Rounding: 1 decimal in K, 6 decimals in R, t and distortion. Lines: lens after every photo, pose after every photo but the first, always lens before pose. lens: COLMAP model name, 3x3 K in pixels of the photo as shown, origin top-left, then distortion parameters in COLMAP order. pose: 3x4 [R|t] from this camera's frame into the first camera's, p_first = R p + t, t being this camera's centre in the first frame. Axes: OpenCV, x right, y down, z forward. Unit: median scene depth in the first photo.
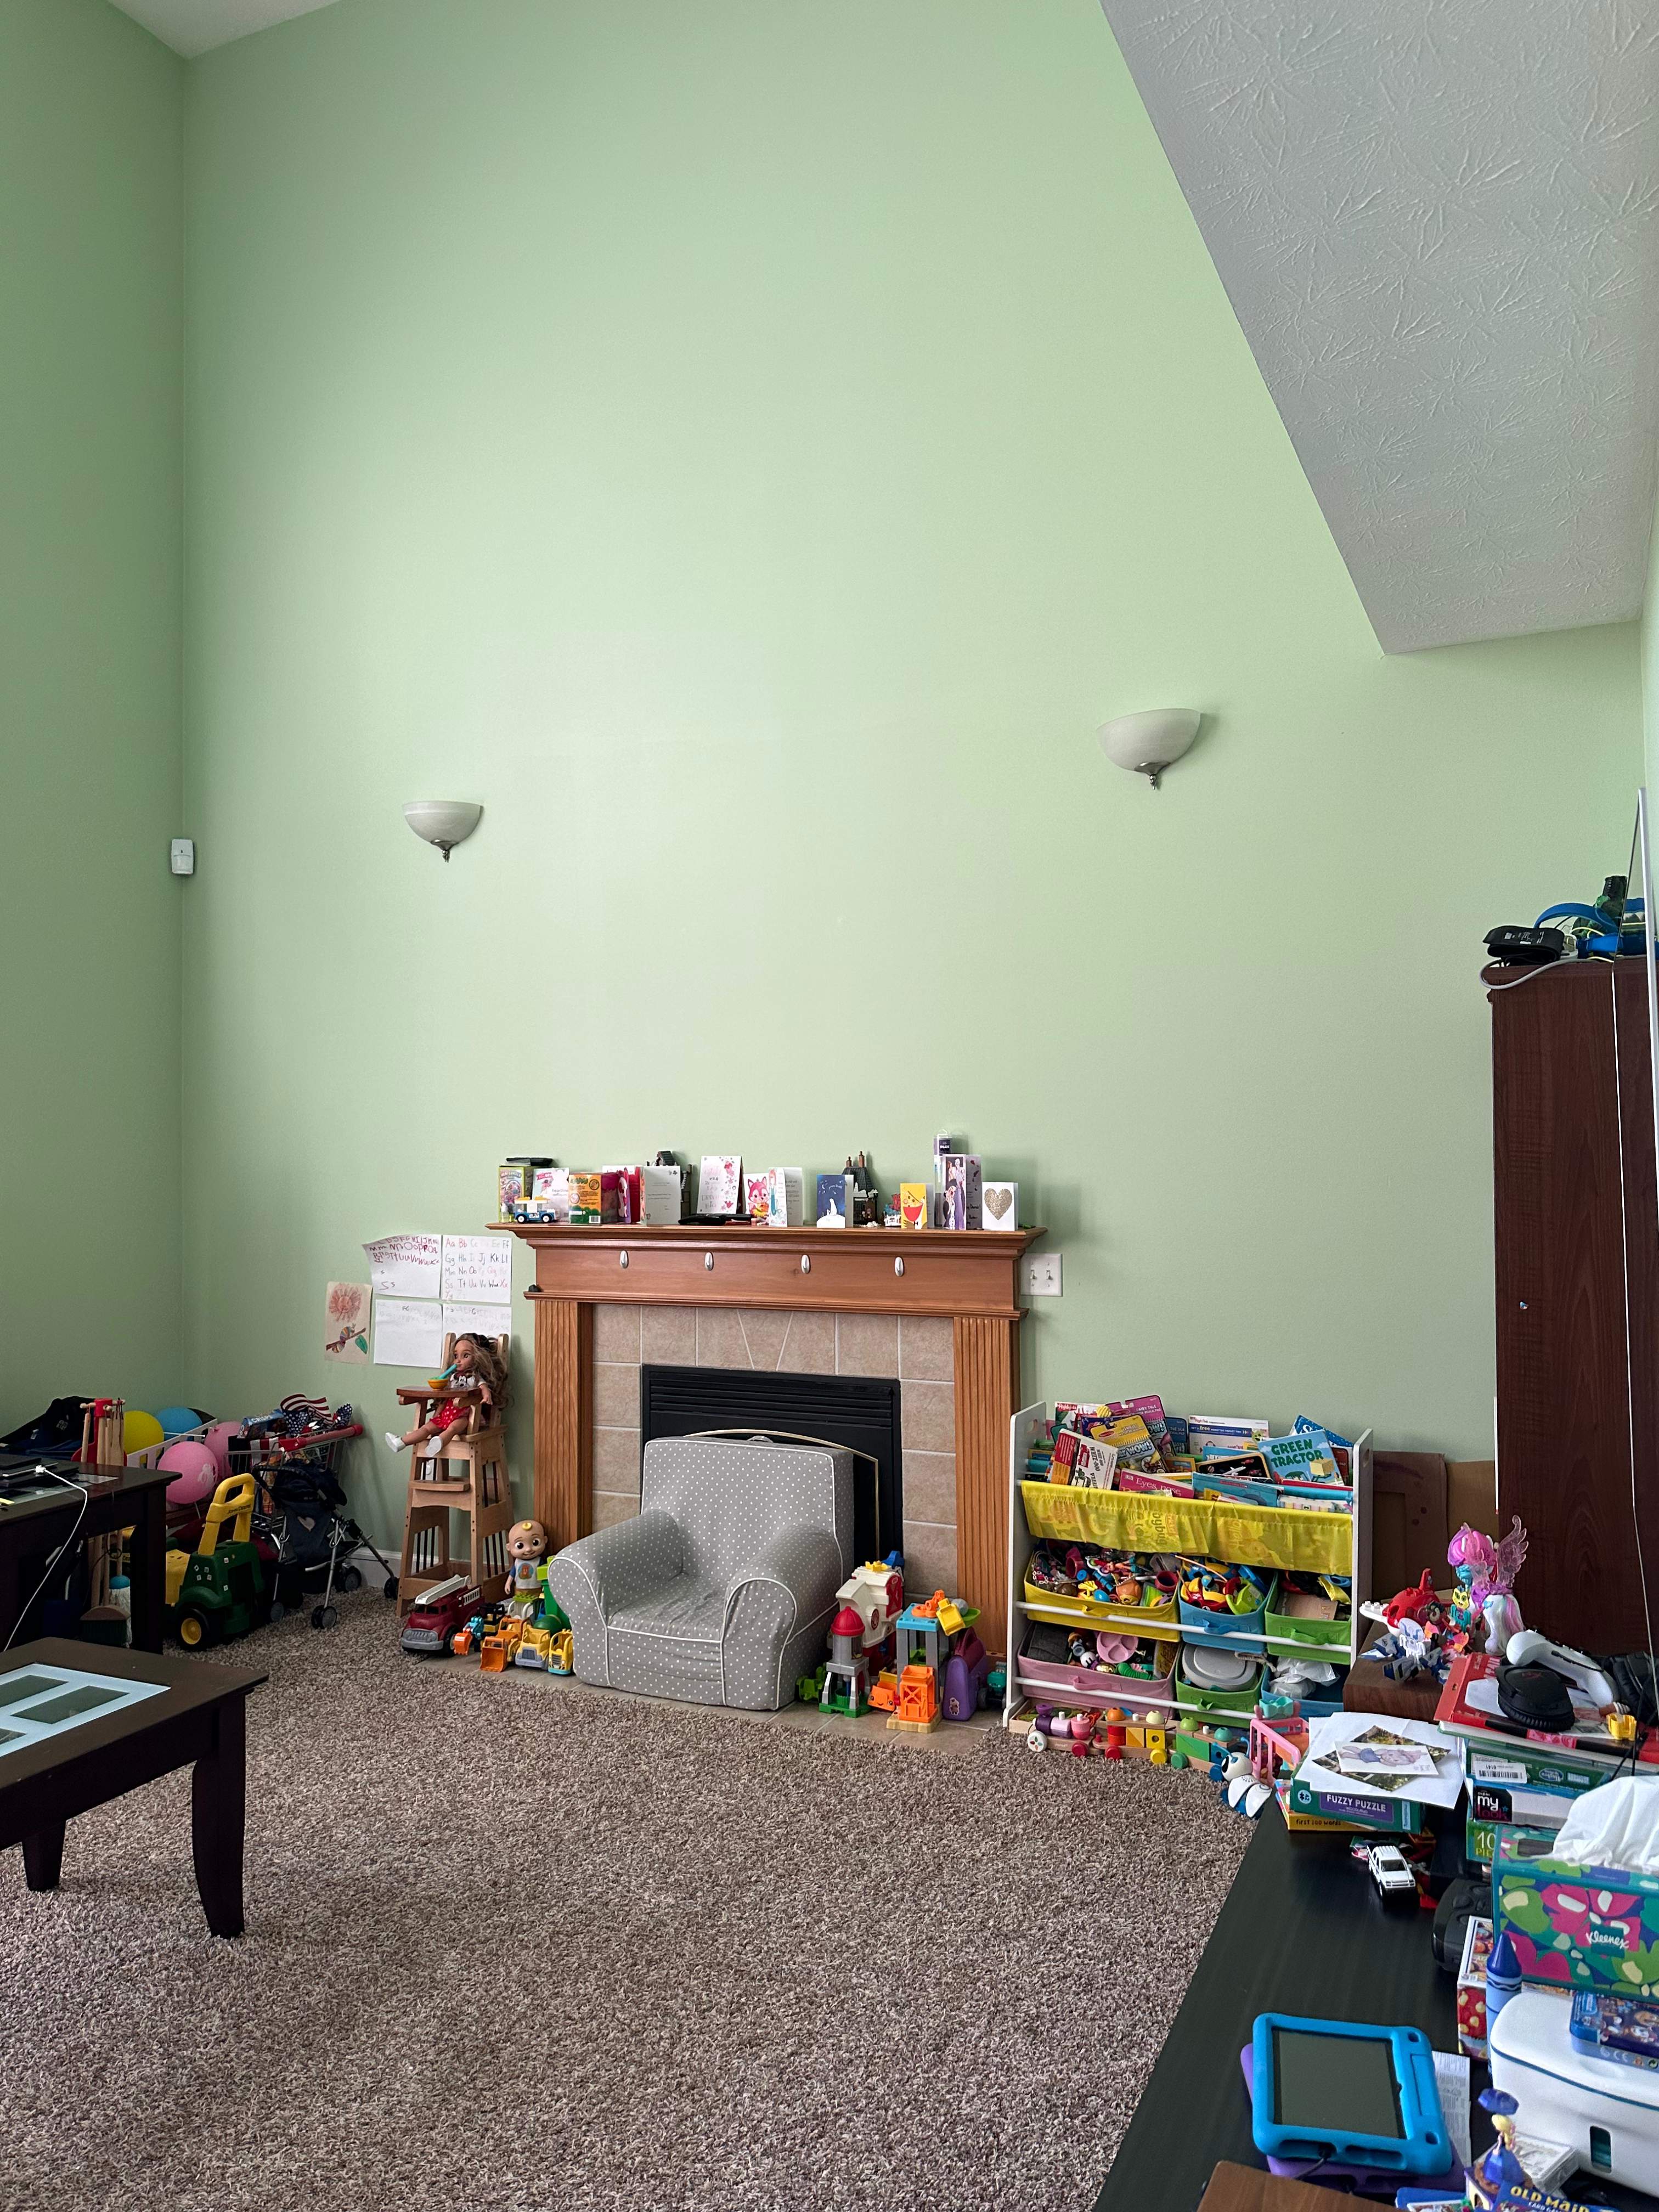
lens RADIAL K [[1600.5, 0, 843.5], [0, 1600.5, 1065.3], [0, 0, 1]] dist [0.044936, -0.048031]
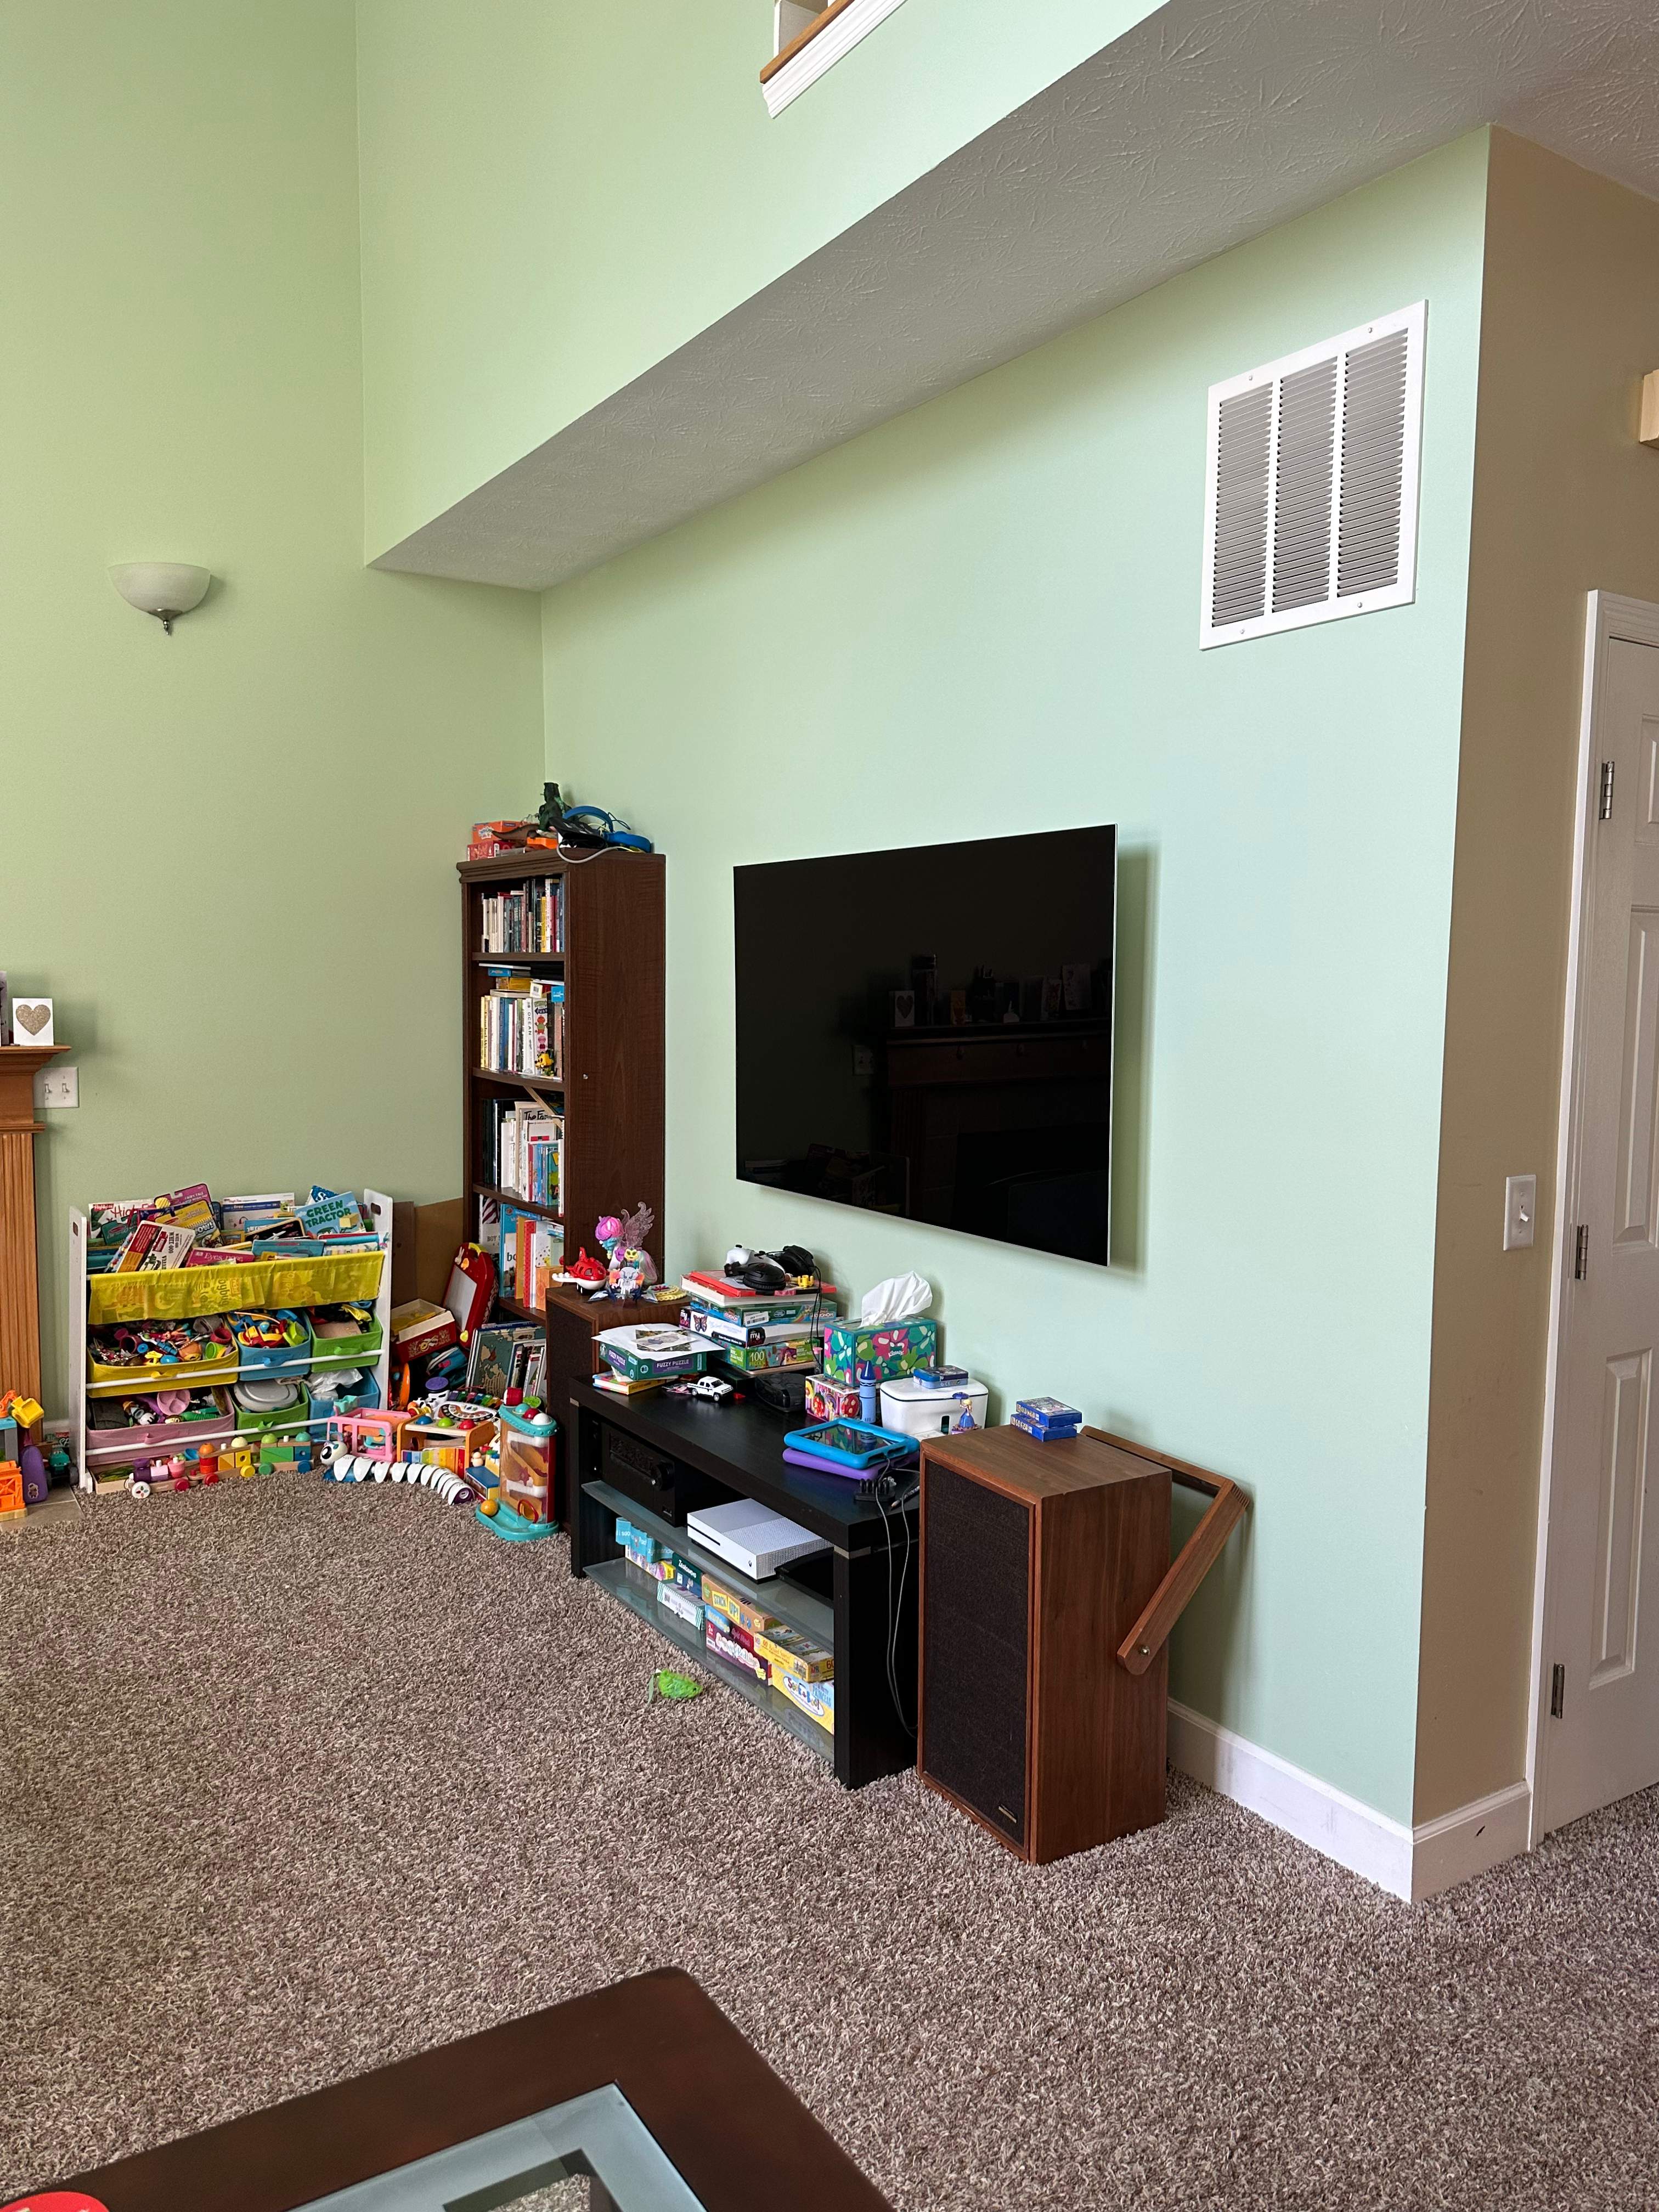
lens RADIAL K [[1600.5, 0, 857.2], [0, 1600.5, 1107.4], [0, 0, 1]] dist [0.044936, -0.048031]
pose [[0.512766, -0.056118, 0.856693, -0.567743], [-0.050617, 0.994149, 0.095419, 0.018849], [-0.857035, -0.092291, 0.506925, 0.020672]]
